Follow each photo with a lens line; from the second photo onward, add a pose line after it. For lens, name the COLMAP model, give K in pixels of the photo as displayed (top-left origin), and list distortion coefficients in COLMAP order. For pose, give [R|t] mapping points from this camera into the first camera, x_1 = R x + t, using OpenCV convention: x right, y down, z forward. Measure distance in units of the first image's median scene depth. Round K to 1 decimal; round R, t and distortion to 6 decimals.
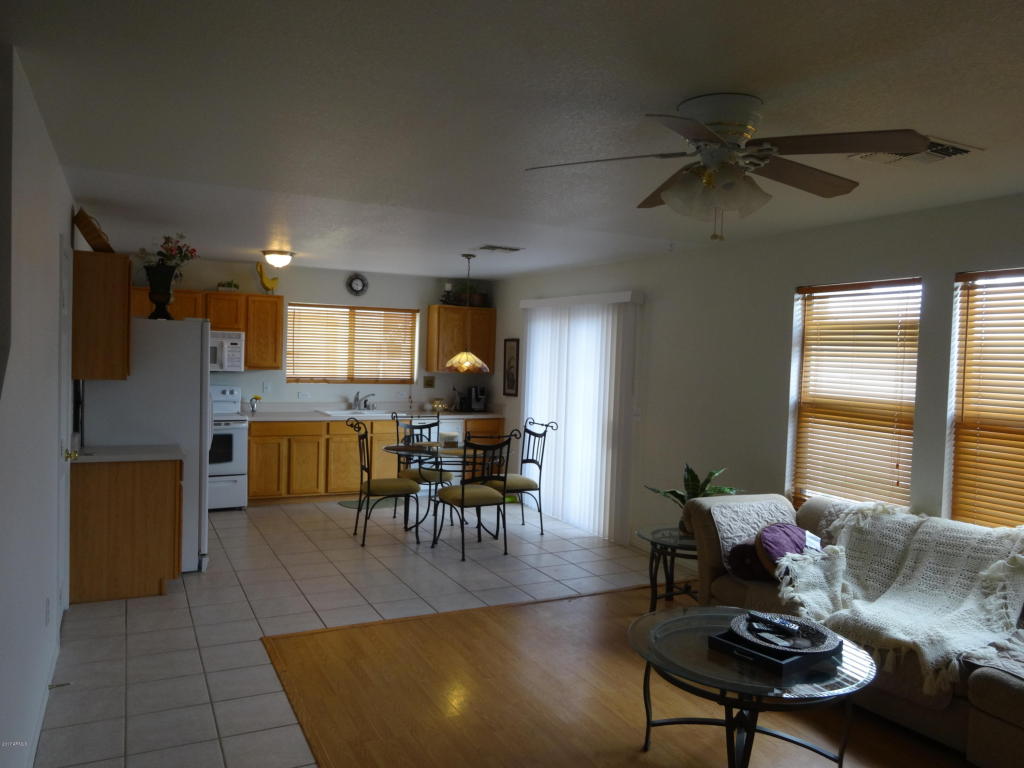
lens RADIAL K [[758.3, 0, 512.0], [0, 758.3, 384.0], [0, 0, 1]] dist [0.007192, -0.006527]
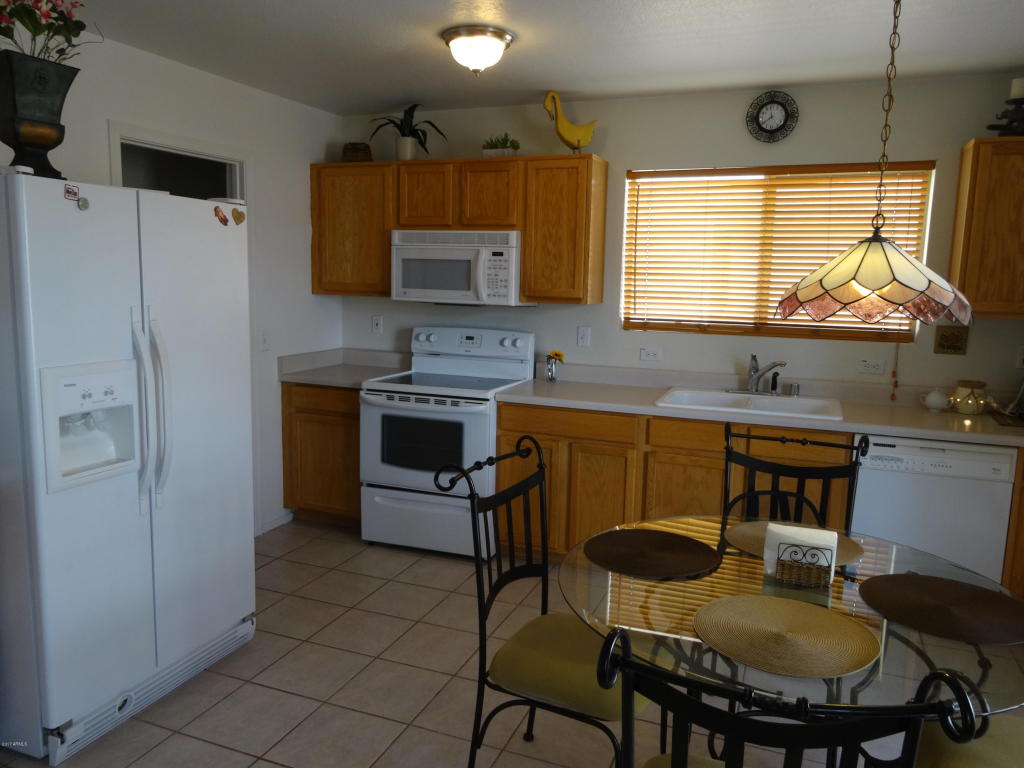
lens RADIAL K [[758.3, 0, 512.0], [0, 758.3, 384.0], [0, 0, 1]] dist [0.007192, -0.006527]
pose [[0.664423, 0.093224, -0.741520, 0.045223], [-0.029945, 0.994714, 0.098224, -0.013613], [0.746757, -0.043057, 0.663702, 0.622695]]
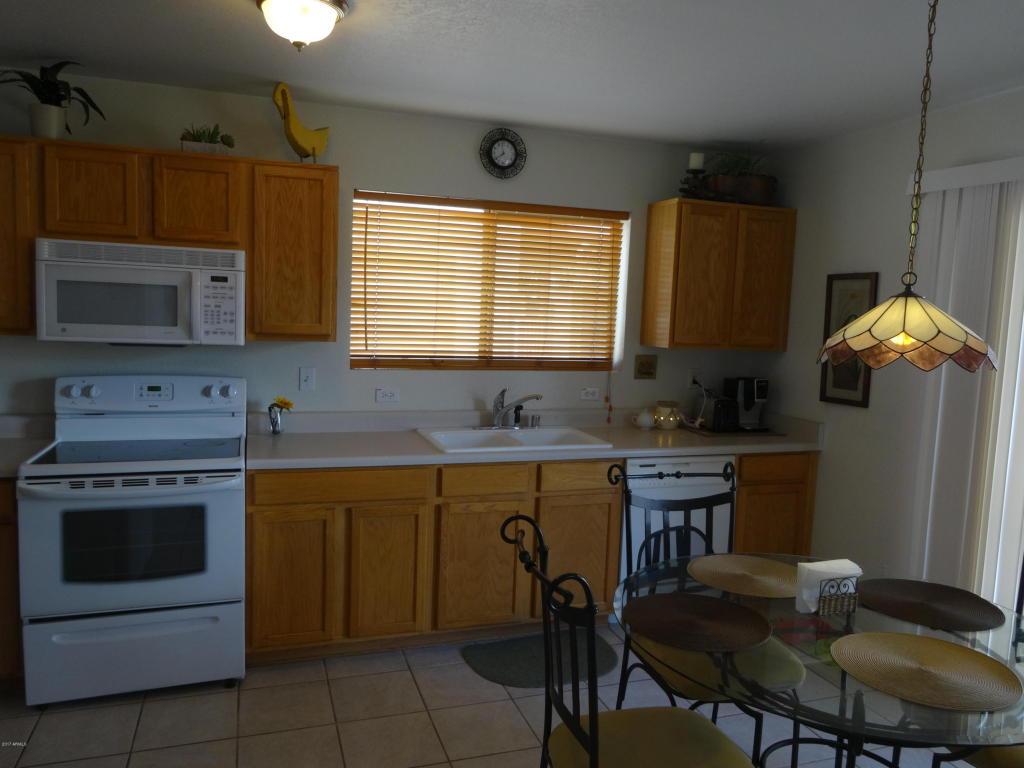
lens RADIAL K [[758.3, 0, 512.0], [0, 758.3, 384.0], [0, 0, 1]] dist [0.007192, -0.006527]
pose [[0.990885, 0.020233, -0.133184, -0.145750], [-0.012696, 0.998282, 0.057197, -0.020405], [0.134113, -0.054984, 0.989439, 0.584887]]
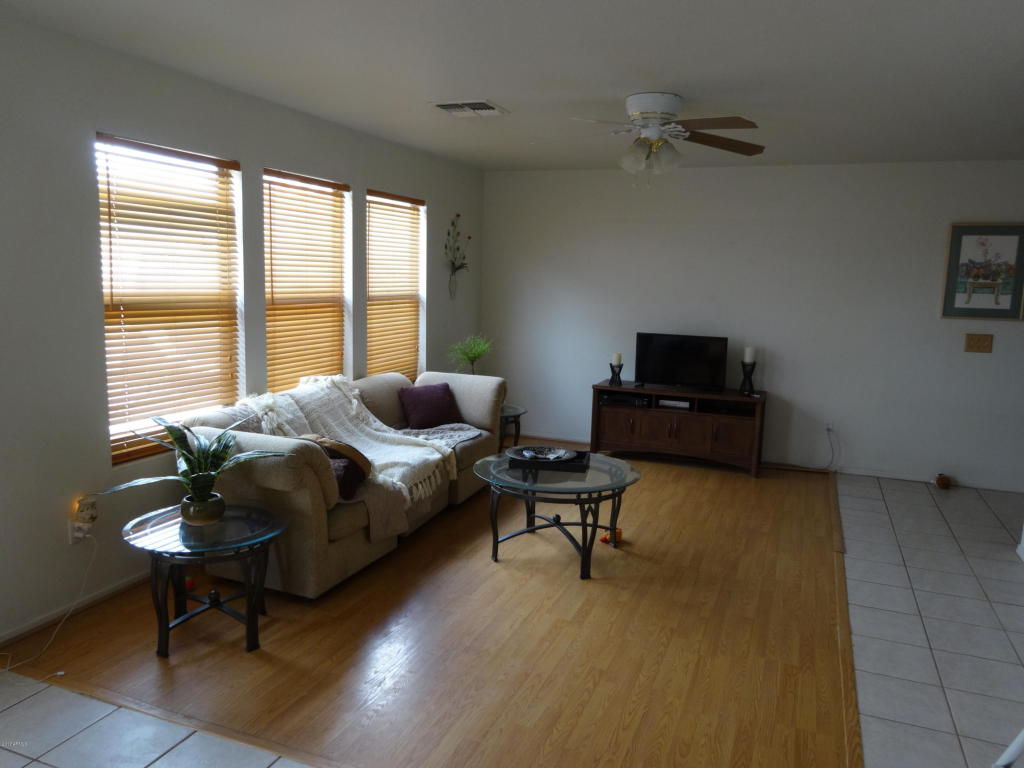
lens RADIAL K [[758.3, 0, 512.0], [0, 758.3, 384.0], [0, 0, 1]] dist [0.007192, -0.006527]
pose [[-0.664813, -0.159422, 0.729800, -0.241199], [-0.027115, 0.981468, 0.189697, -0.029104], [-0.746517, 0.106325, -0.656816, 0.744863]]
